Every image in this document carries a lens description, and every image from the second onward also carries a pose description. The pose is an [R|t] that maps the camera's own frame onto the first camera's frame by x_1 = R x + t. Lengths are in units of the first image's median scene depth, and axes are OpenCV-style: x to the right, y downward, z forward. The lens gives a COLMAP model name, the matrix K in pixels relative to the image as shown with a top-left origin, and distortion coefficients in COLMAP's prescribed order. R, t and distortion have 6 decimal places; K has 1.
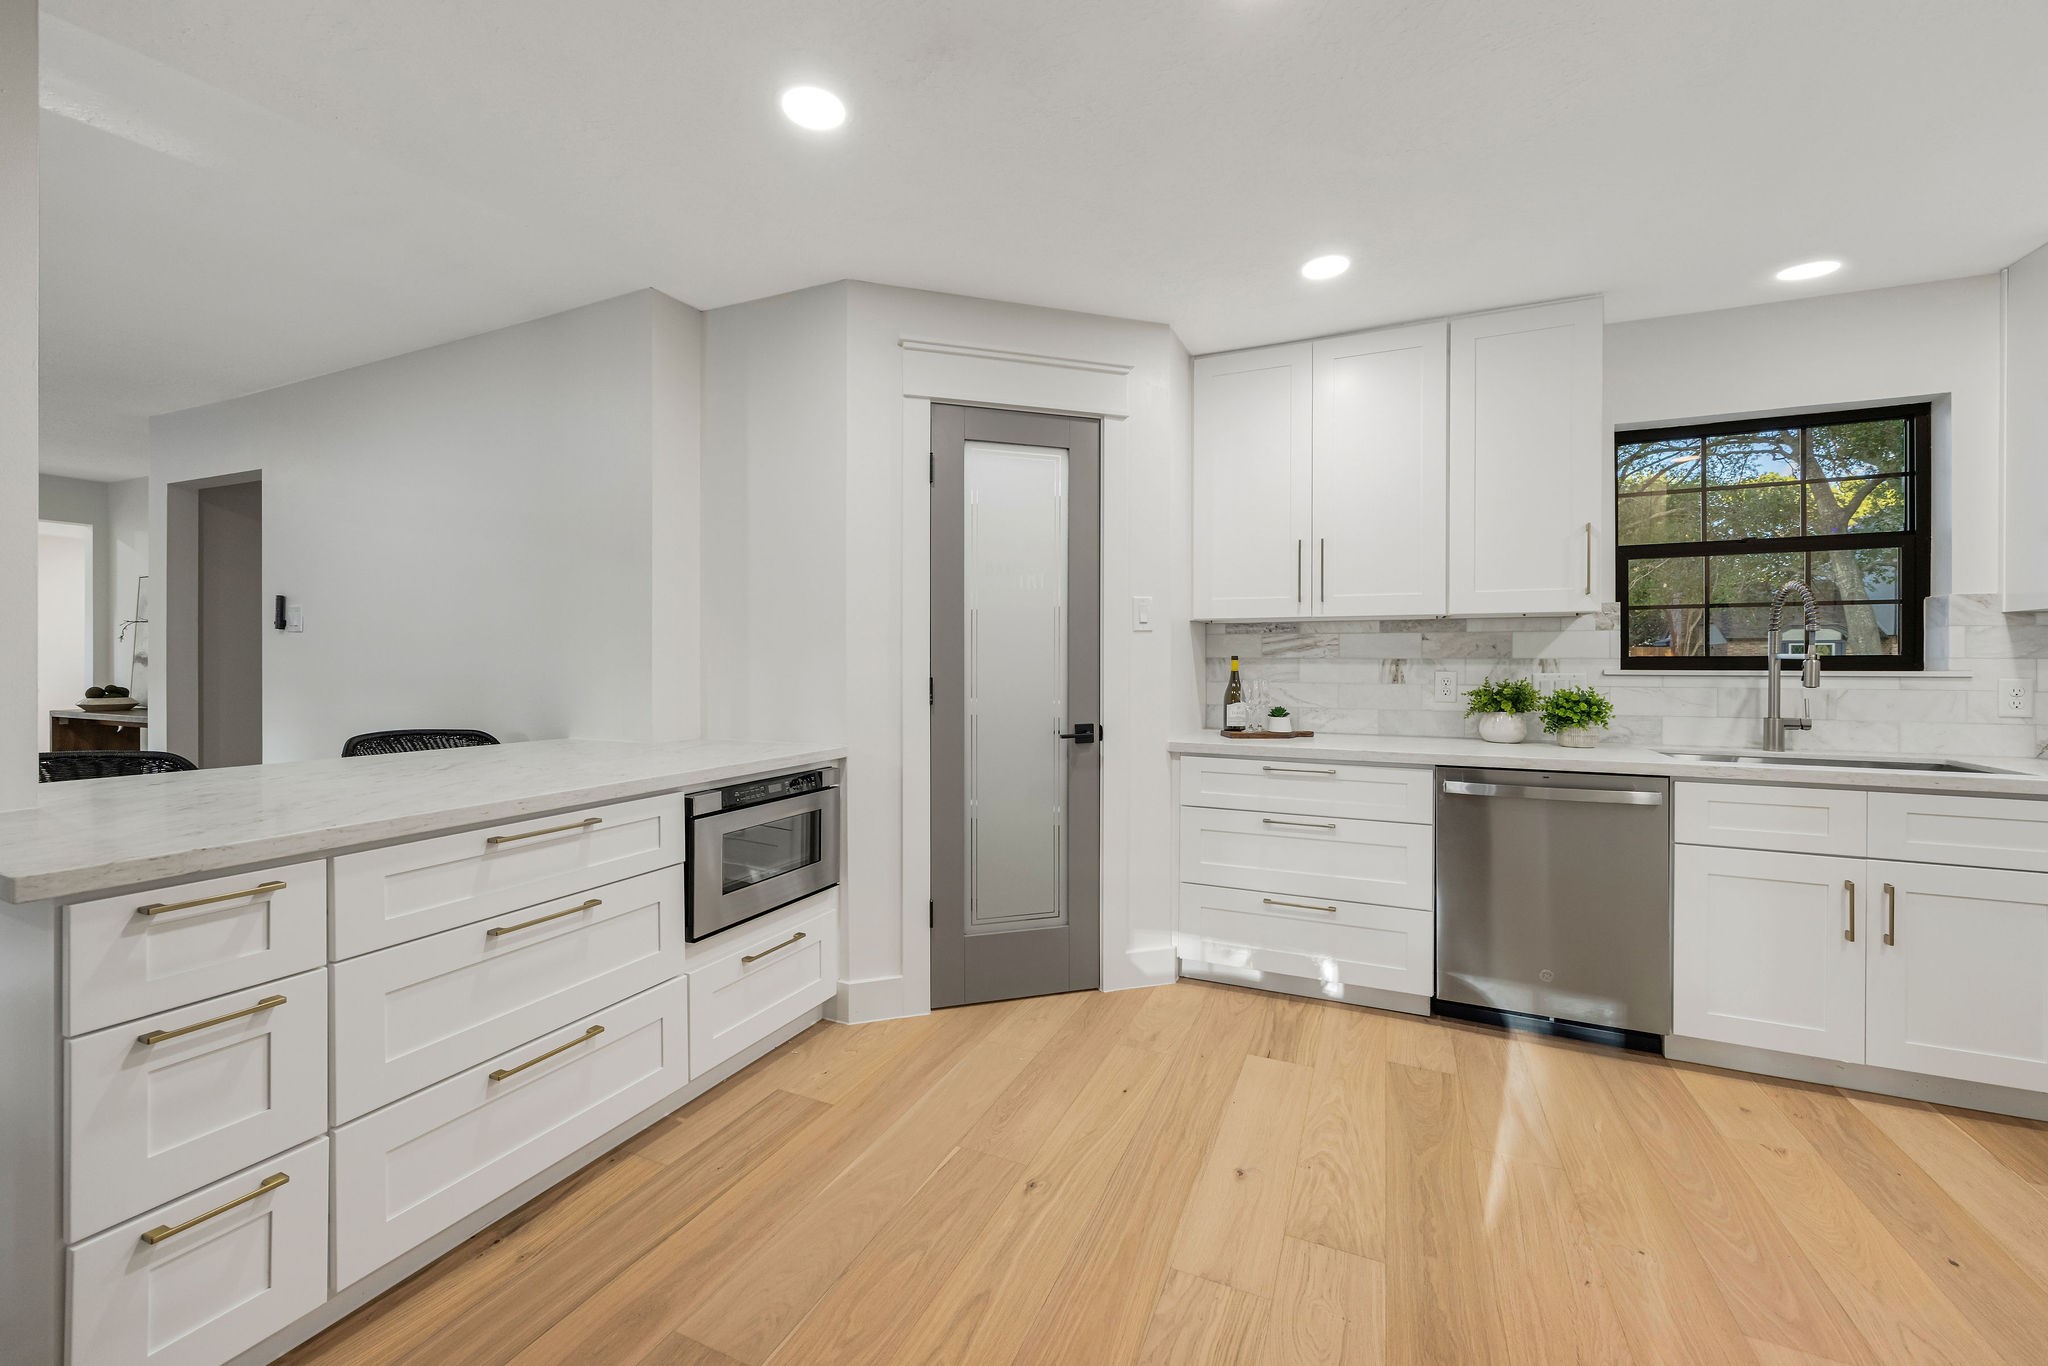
lens RADIAL K [[813.8, 0, 1017.6], [0, 813.8, 664.2], [0, 0, 1]] dist [-0.006542, 0.000593]
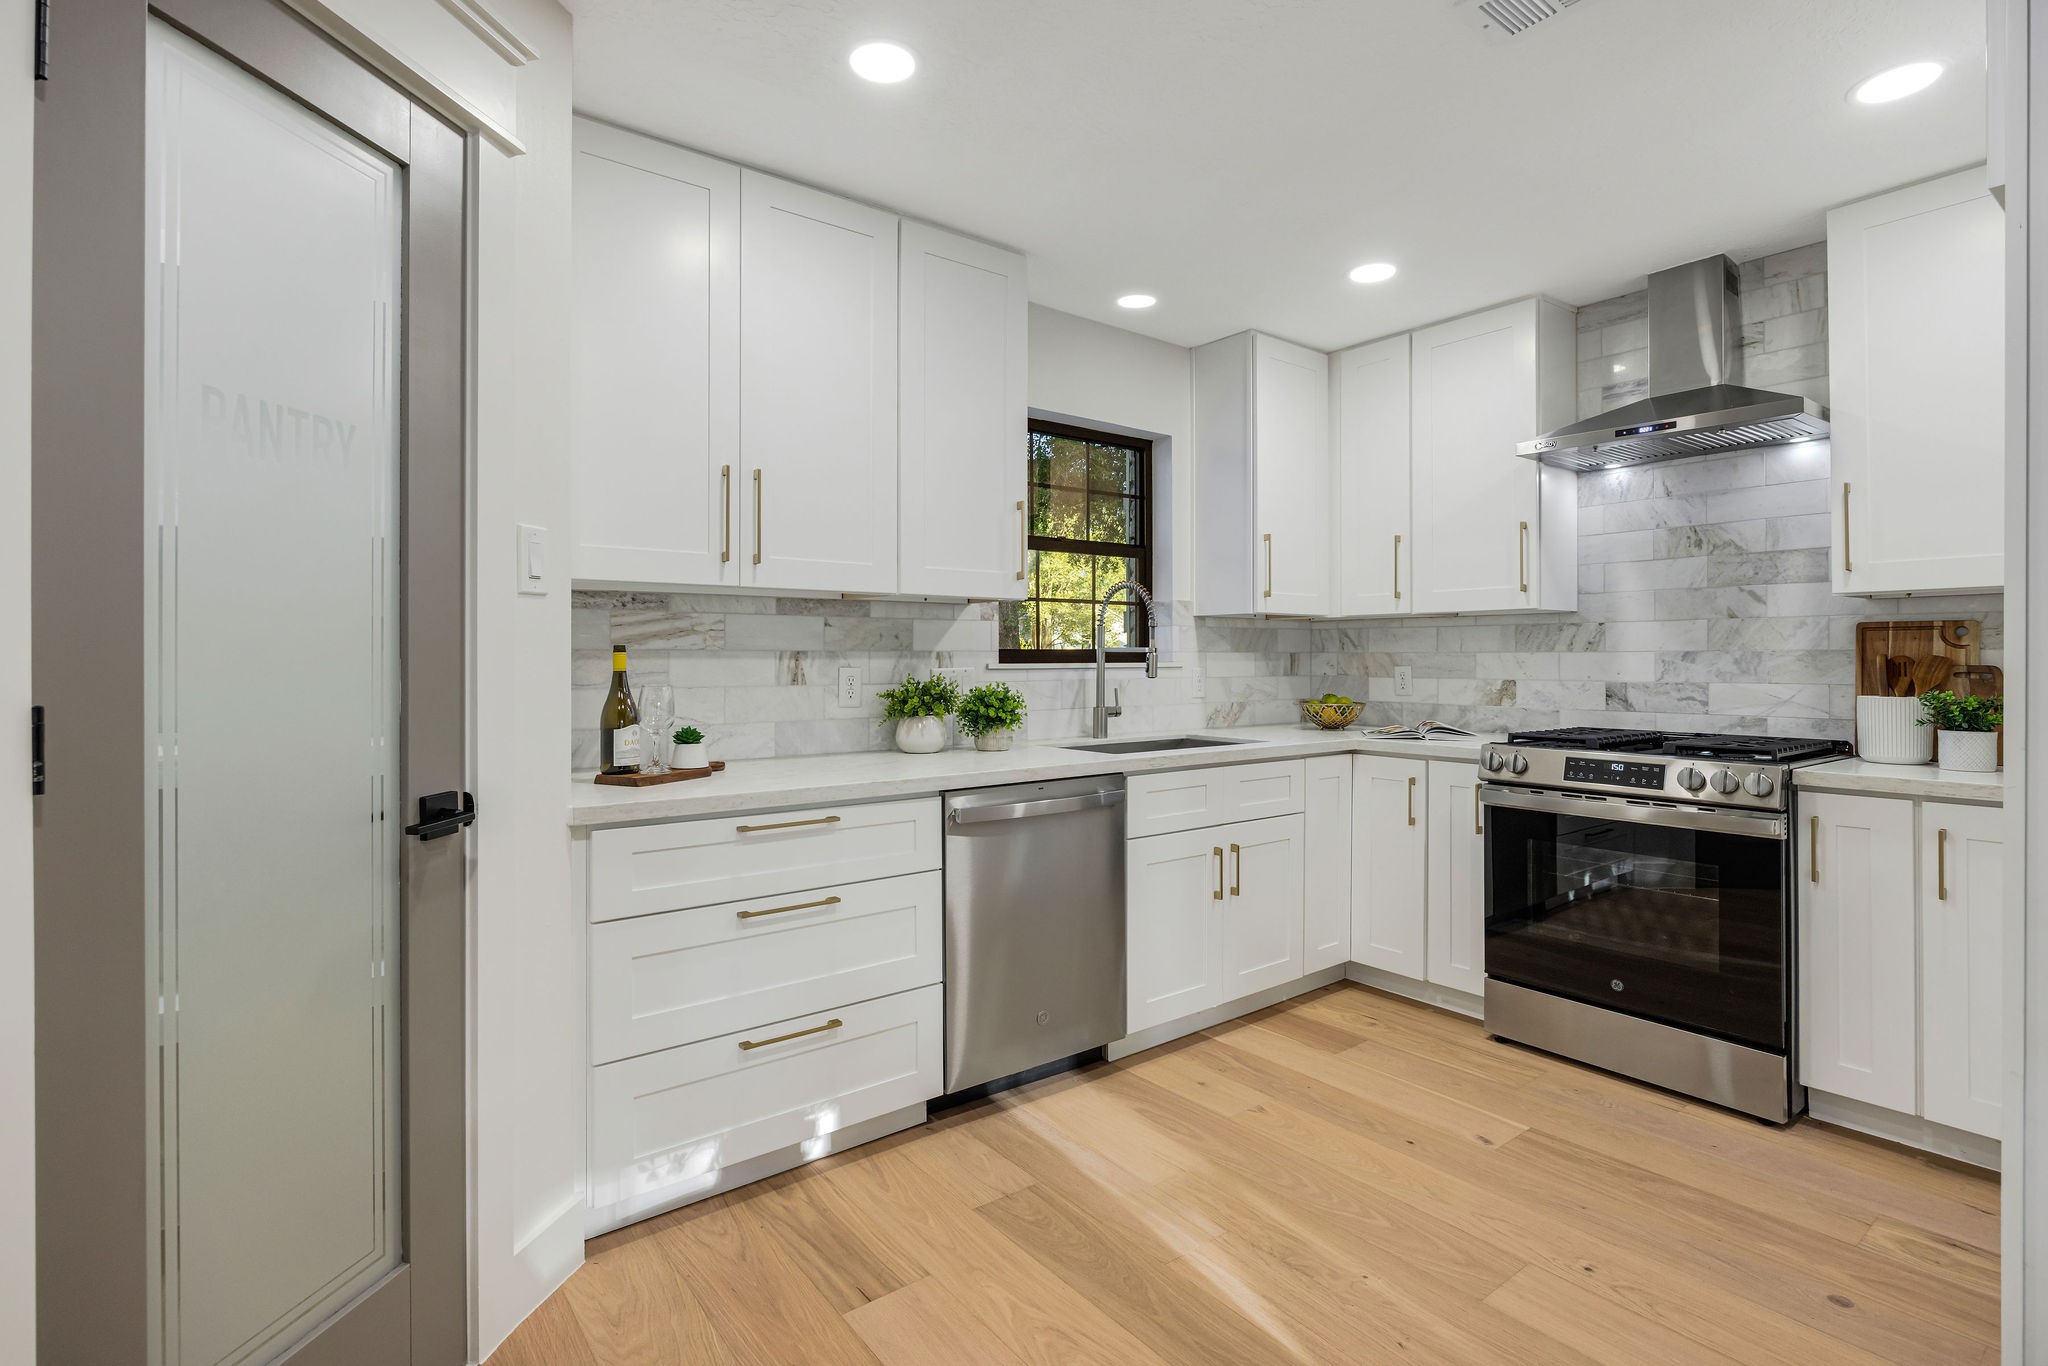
lens RADIAL K [[969.9, 0, 1007.3], [0, 969.9, 655.3], [0, 0, 1]] dist [-0.004140, 0.000824]
pose [[0.467603, -0.000466, 0.883938, -0.245060], [0.005029, 0.999985, -0.002133, -0.000019], [-0.883924, 0.005443, 0.467599, 0.481426]]
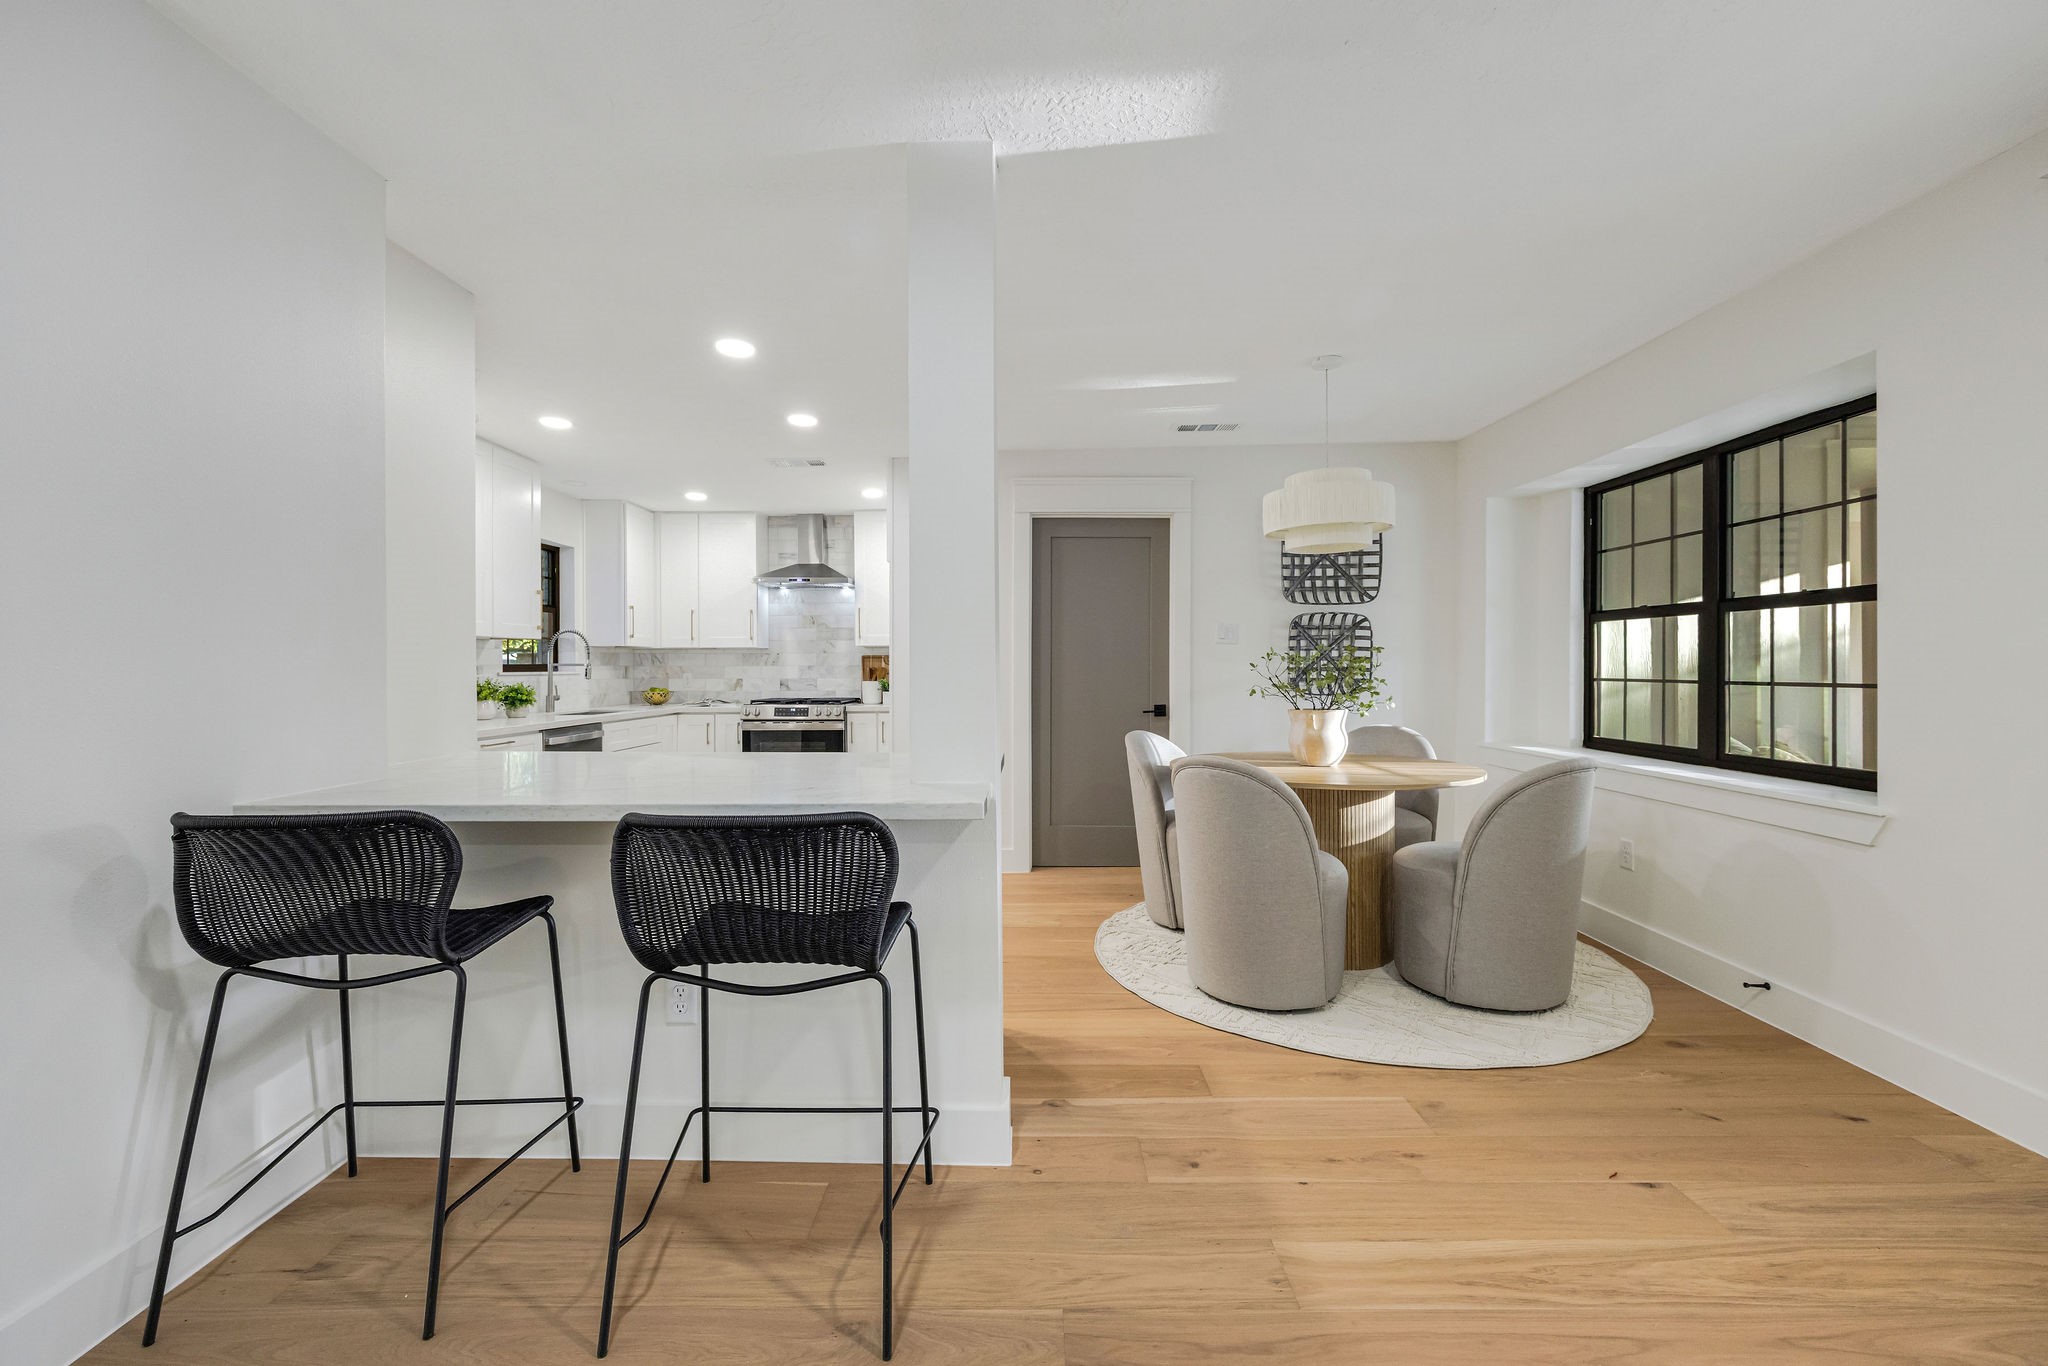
lens RADIAL K [[813.8, 0, 1028.5], [0, 813.8, 676.3], [0, 0, 1]] dist [-0.006542, 0.000593]
pose [[-0.427801, -0.012870, 0.903781, -1.304962], [0.004009, 0.999862, 0.016136, -0.008006], [-0.903864, 0.010527, -0.427690, 0.749733]]
